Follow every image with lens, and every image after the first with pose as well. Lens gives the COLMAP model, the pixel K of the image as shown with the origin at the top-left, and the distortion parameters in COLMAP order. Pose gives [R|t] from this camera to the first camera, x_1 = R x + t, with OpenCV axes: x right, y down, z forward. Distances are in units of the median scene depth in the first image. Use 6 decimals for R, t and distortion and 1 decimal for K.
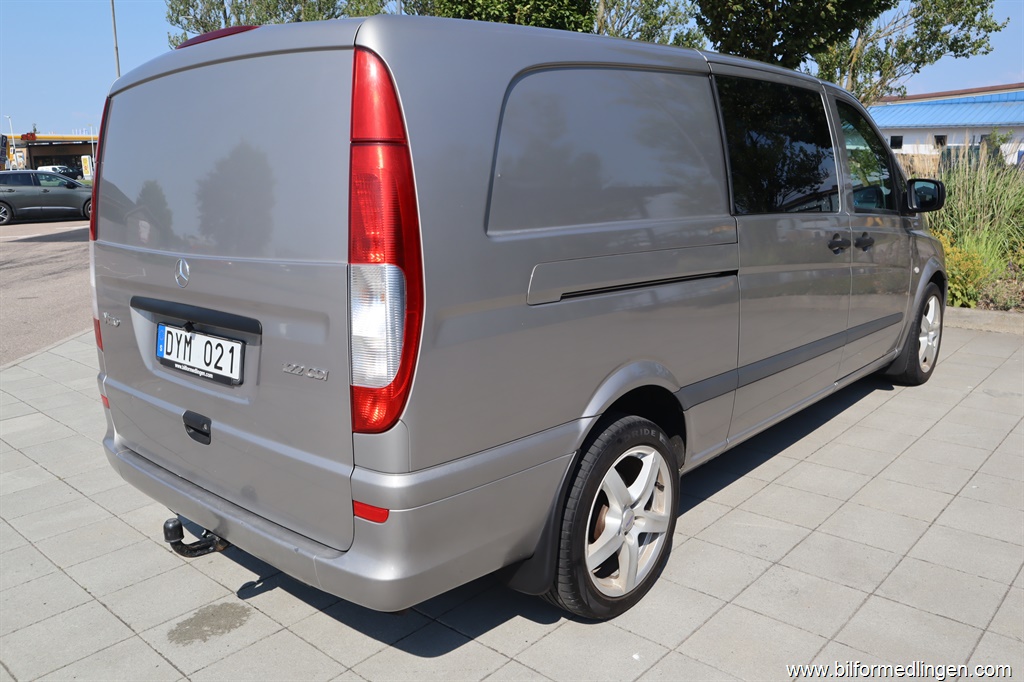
lens RADIAL K [[811.2, 0, 512.0], [0, 811.2, 341.0], [0, 0, 1]] dist [-0.063727, -0.000032]
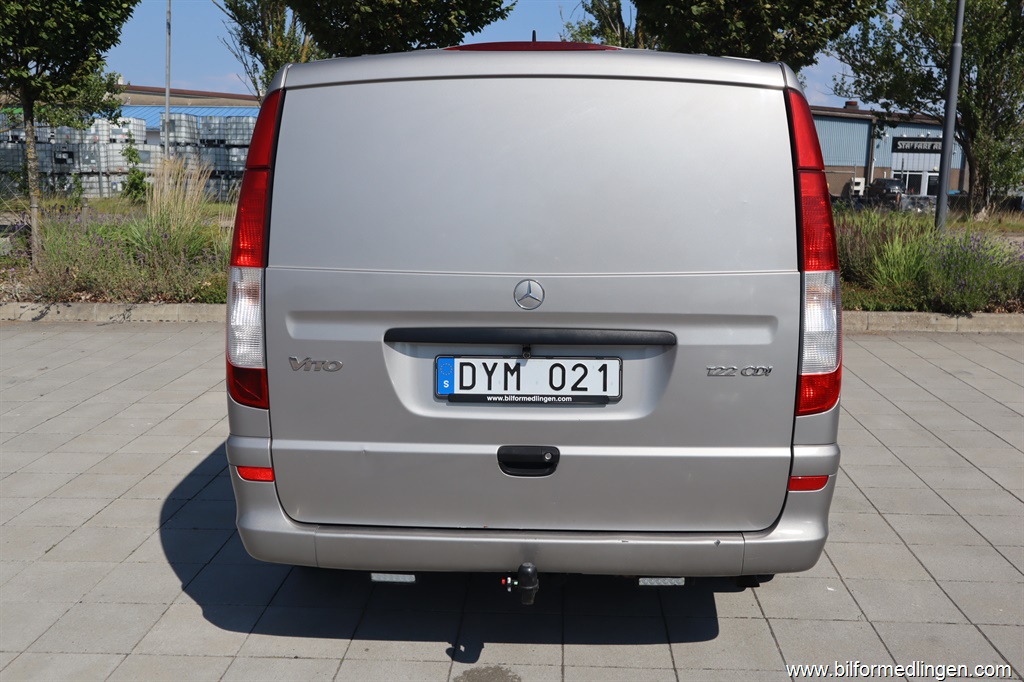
lens RADIAL K [[974.2, 0, 512.0], [0, 974.2, 341.0], [0, 0, 1]] dist [-0.015850, 0.006048]
pose [[0.776855, -0.082216, 0.624289, -1.106123], [0.109360, 0.993989, -0.005183, -0.026086], [-0.620110, 0.072299, 0.781176, 0.120927]]
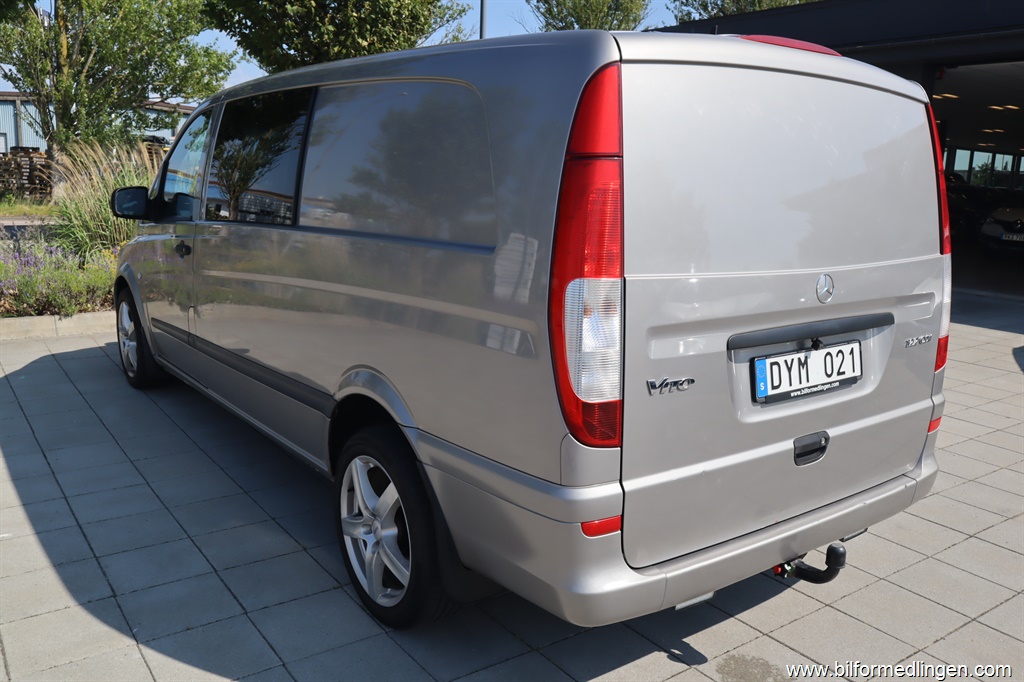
lens RADIAL K [[855.4, 0, 512.0], [0, 855.4, 341.0], [0, 0, 1]] dist [-0.044952, 0.002655]
pose [[0.198996, -0.160030, 0.966846, -1.439291], [0.174543, 0.976591, 0.125719, -0.210629], [-0.964332, 0.143739, 0.222270, 1.107871]]
